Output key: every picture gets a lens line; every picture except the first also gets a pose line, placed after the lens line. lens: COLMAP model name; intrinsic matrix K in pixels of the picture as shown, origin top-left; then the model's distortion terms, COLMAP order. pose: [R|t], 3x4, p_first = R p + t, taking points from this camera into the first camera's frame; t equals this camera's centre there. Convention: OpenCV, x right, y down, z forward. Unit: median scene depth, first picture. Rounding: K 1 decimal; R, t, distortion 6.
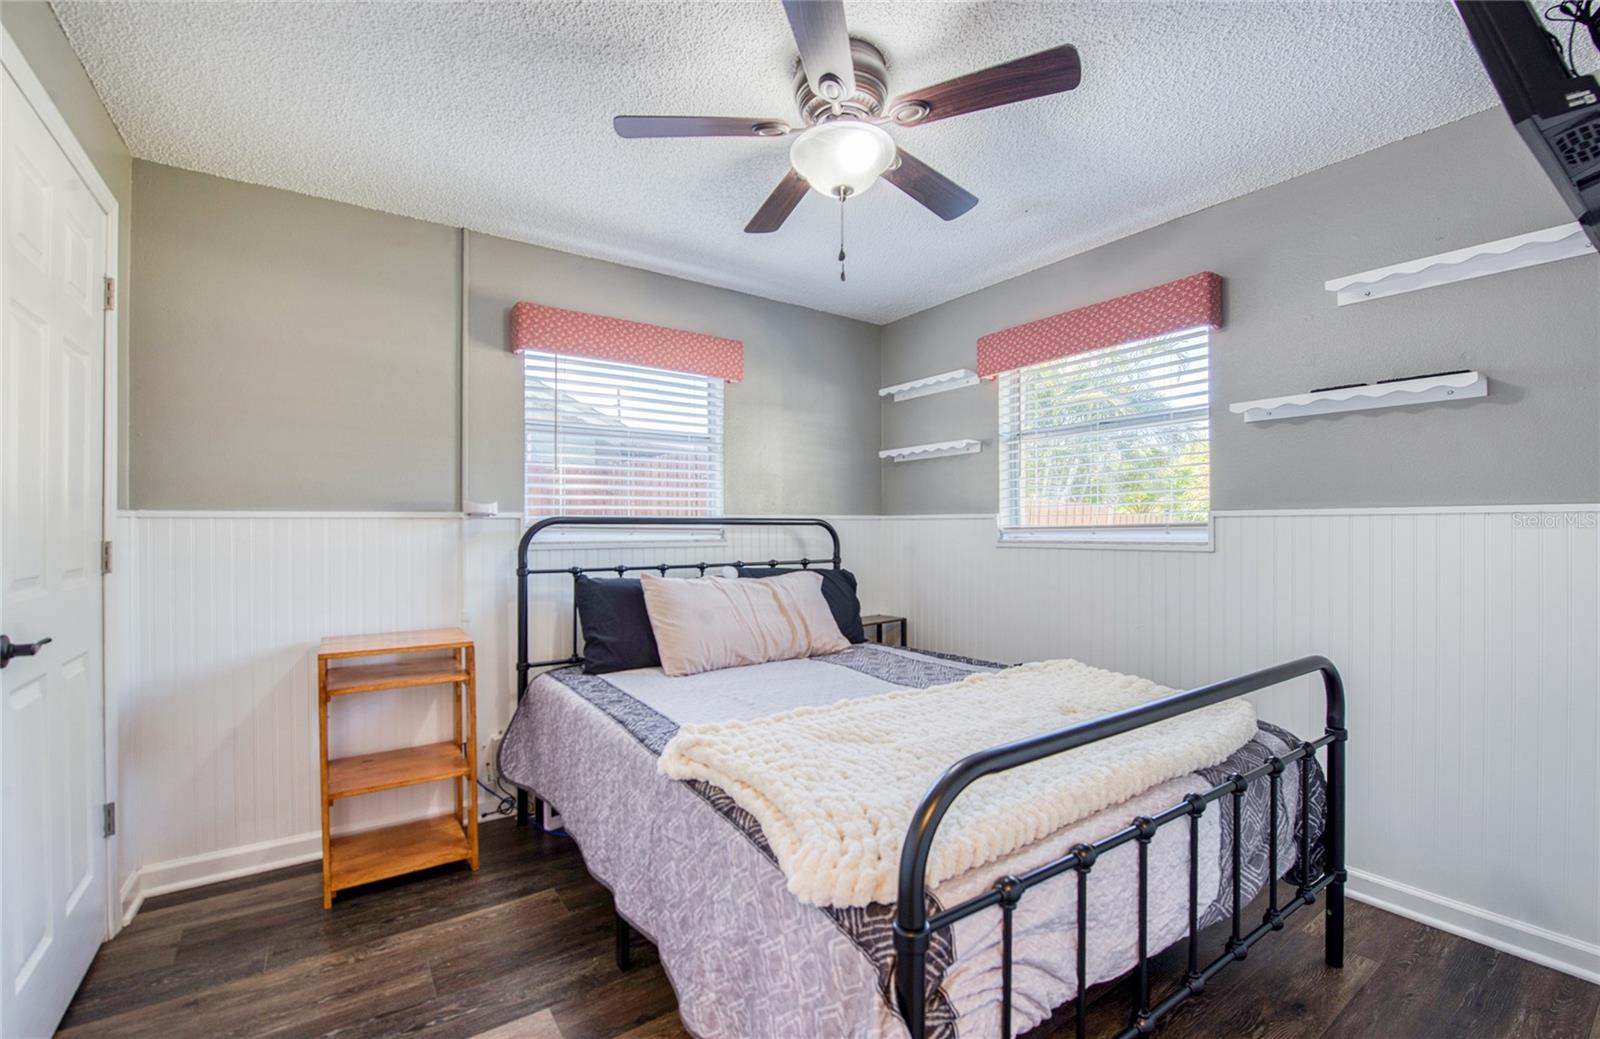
lens RADIAL K [[663.4, 0, 800.0], [0, 663.4, 519.5], [0, 0, 1]] dist [-0.018864, -0.000360]
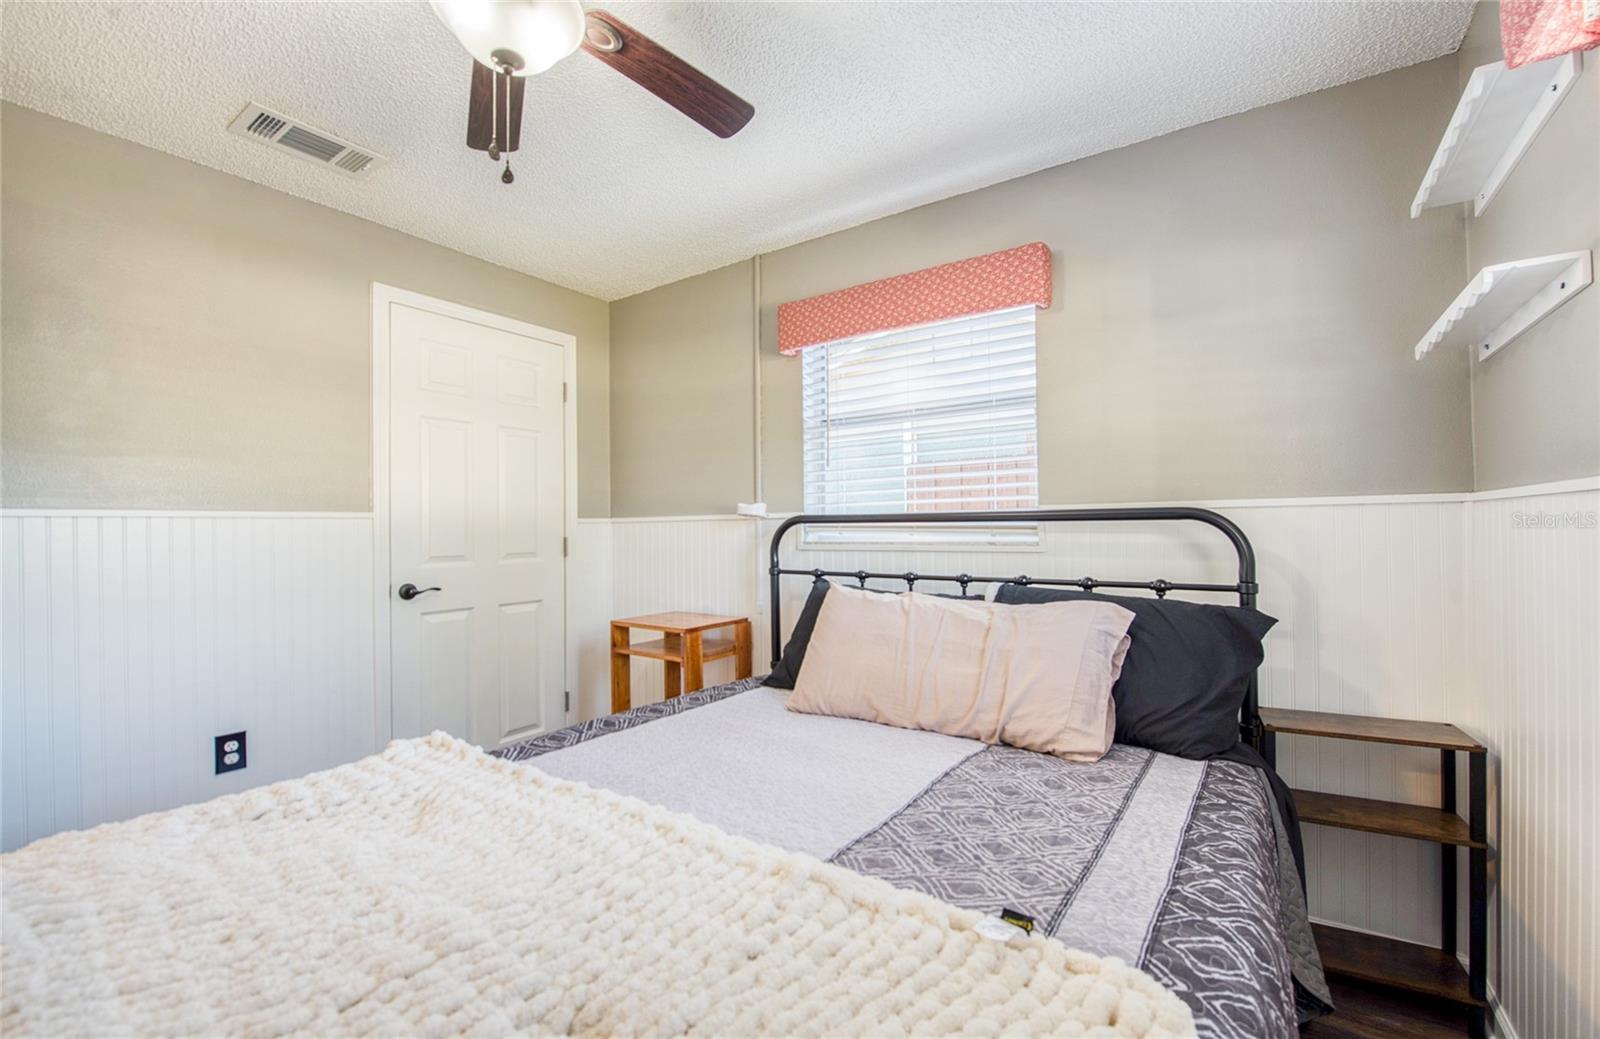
lens RADIAL K [[663.4, 0, 800.0], [0, 663.4, 519.5], [0, 0, 1]] dist [-0.018864, -0.000360]
pose [[0.327744, -0.025332, -0.944427, 0.487481], [0.010008, 0.999677, -0.023341, 0.022572], [0.944714, -0.001802, 0.327891, 0.634147]]
